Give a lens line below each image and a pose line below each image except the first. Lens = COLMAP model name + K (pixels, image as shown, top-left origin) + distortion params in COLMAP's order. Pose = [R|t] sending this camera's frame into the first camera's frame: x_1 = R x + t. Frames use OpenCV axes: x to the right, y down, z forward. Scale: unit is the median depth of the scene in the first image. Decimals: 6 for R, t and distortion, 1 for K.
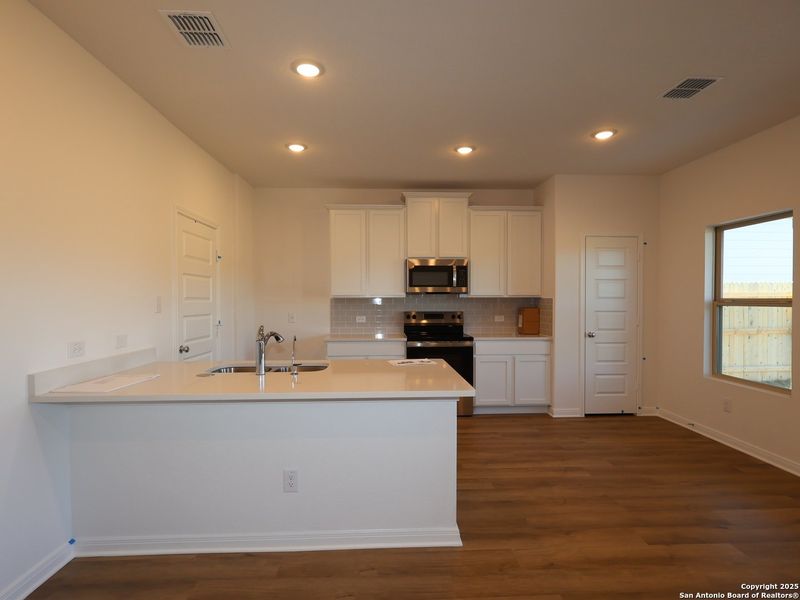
lens RADIAL K [[421.0, 0, 398.7], [0, 421.0, 303.0], [0, 0, 1]] dist [-0.001674, 0.001394]
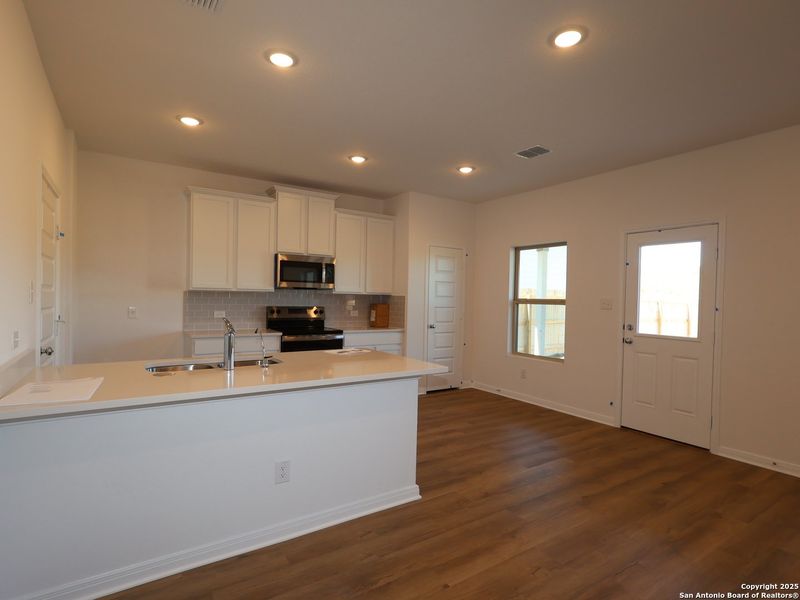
lens RADIAL K [[421.0, 0, 400.4], [0, 421.0, 300.7], [0, 0, 1]] dist [-0.001674, 0.001394]
pose [[0.855754, 0.015063, 0.517164, -0.256491], [-0.015312, 0.999876, -0.003785, 0.006923], [-0.517156, -0.004680, 0.855878, -0.001117]]
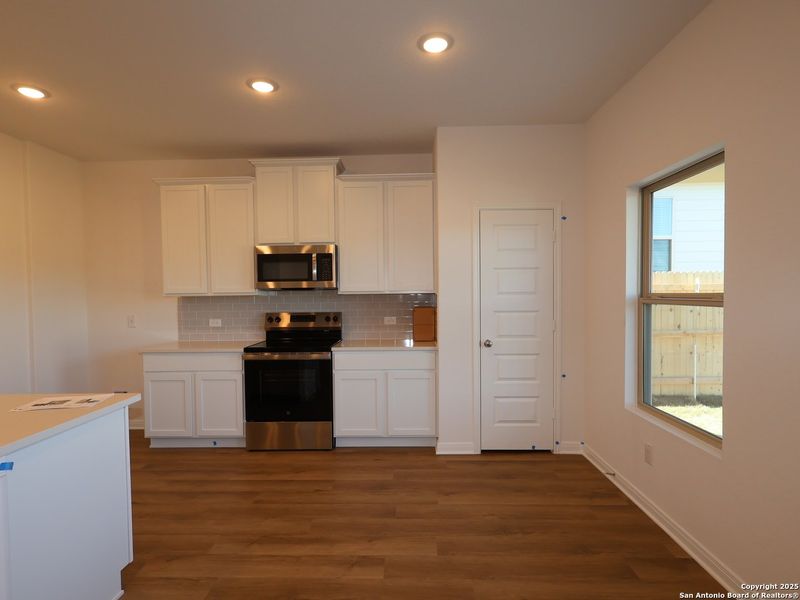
lens RADIAL K [[421.0, 0, 398.5], [0, 421.0, 301.7], [0, 0, 1]] dist [-0.001674, 0.001394]
pose [[0.997202, -0.009743, -0.074122, 0.356376], [0.010565, 0.999887, 0.010714, -0.007305], [0.074009, -0.011467, 0.997192, 0.252894]]
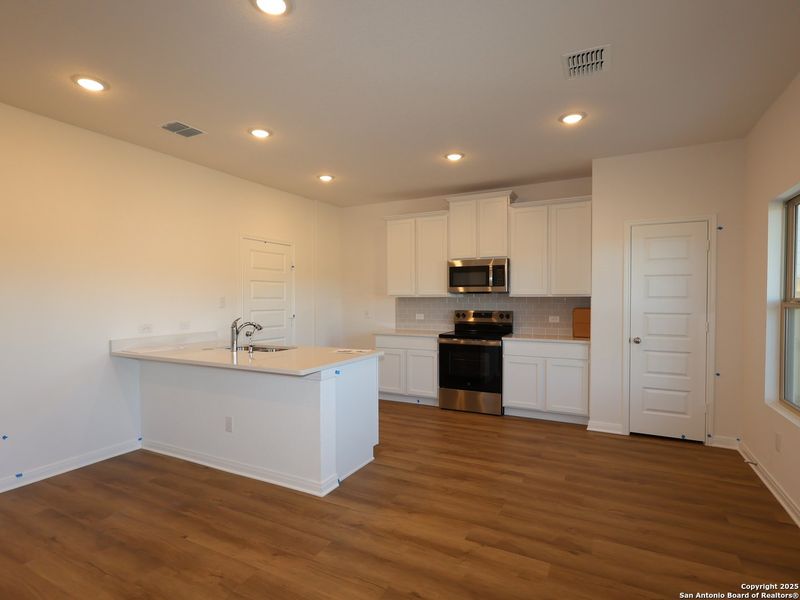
lens RADIAL K [[421.0, 0, 397.8], [0, 421.0, 302.0], [0, 0, 1]] dist [-0.001674, 0.001394]
pose [[0.865029, 0.005094, -0.501696, 0.464908], [-0.004313, 0.999987, 0.002716, -0.002836], [0.501703, -0.000186, 0.865040, 0.015455]]
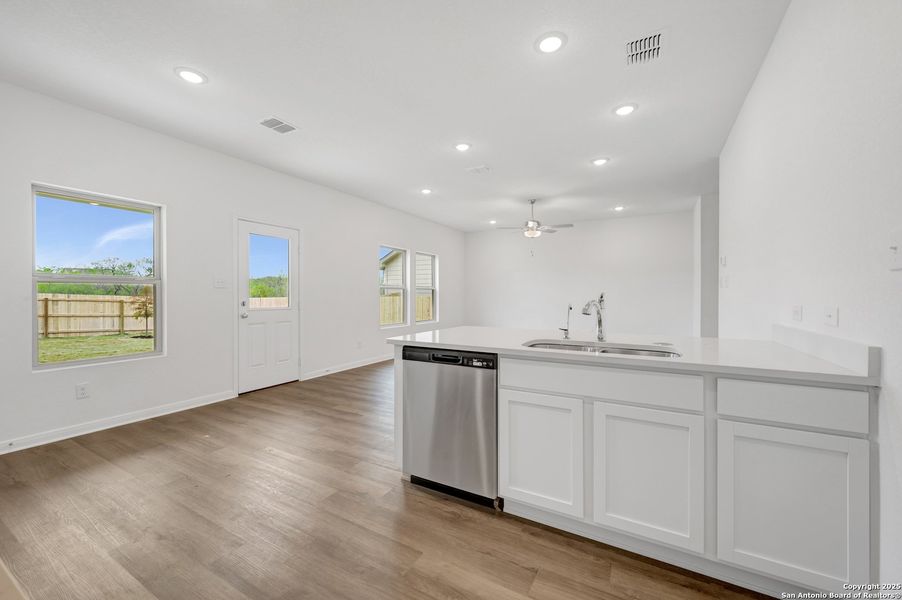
lens RADIAL K [[359.9, 0, 450.1], [0, 359.9, 300.3], [0, 0, 1]] dist [0.000394, 0.000077]
pose [[-0.842670, -0.023771, 0.537905, -0.256261], [-0.002893, 0.999210, 0.039626, 0.009018], [-0.538422, 0.031835, -0.842074, 0.996154]]
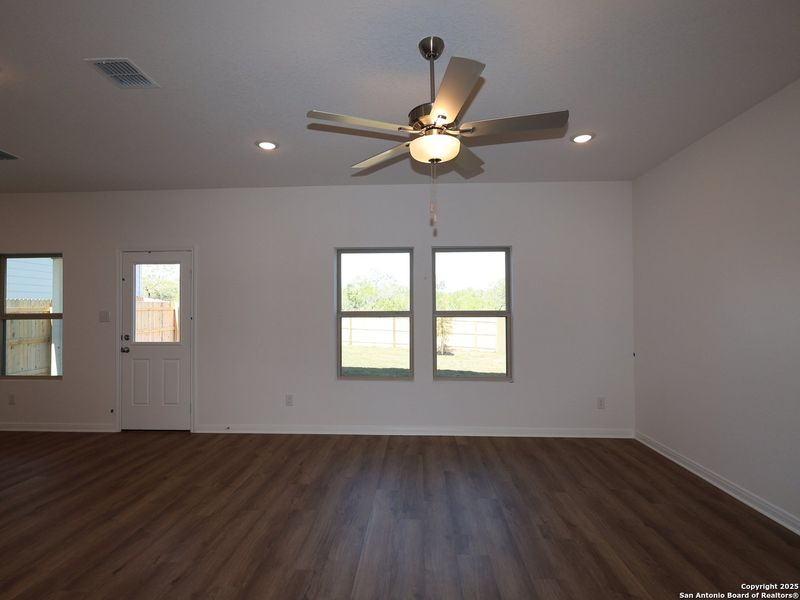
lens RADIAL K [[421.0, 0, 398.8], [0, 421.0, 301.9], [0, 0, 1]] dist [-0.001674, 0.001394]
pose [[0.098021, 0.015092, 0.995070, -0.289348], [0.021621, 0.999617, -0.017291, 0.000777], [-0.994949, 0.023210, 0.097657, -0.220490]]
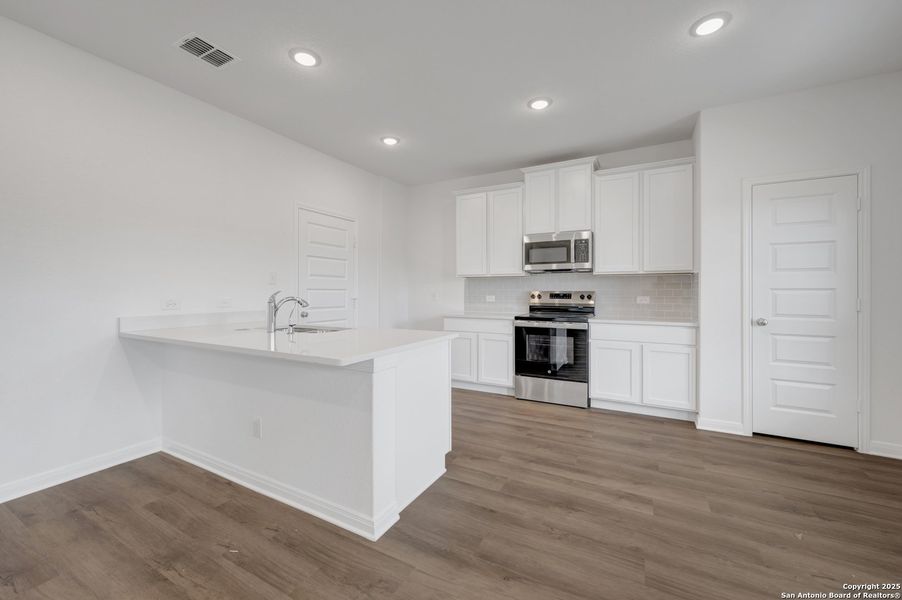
lens RADIAL K [[359.9, 0, 452.6], [0, 359.9, 288.3], [0, 0, 1]] dist [0.000394, 0.000077]
pose [[0.857832, -0.002657, -0.513924, 0.321771], [-0.007140, 0.999829, -0.017087, 0.032569], [0.513881, 0.018327, 0.857666, 0.209993]]
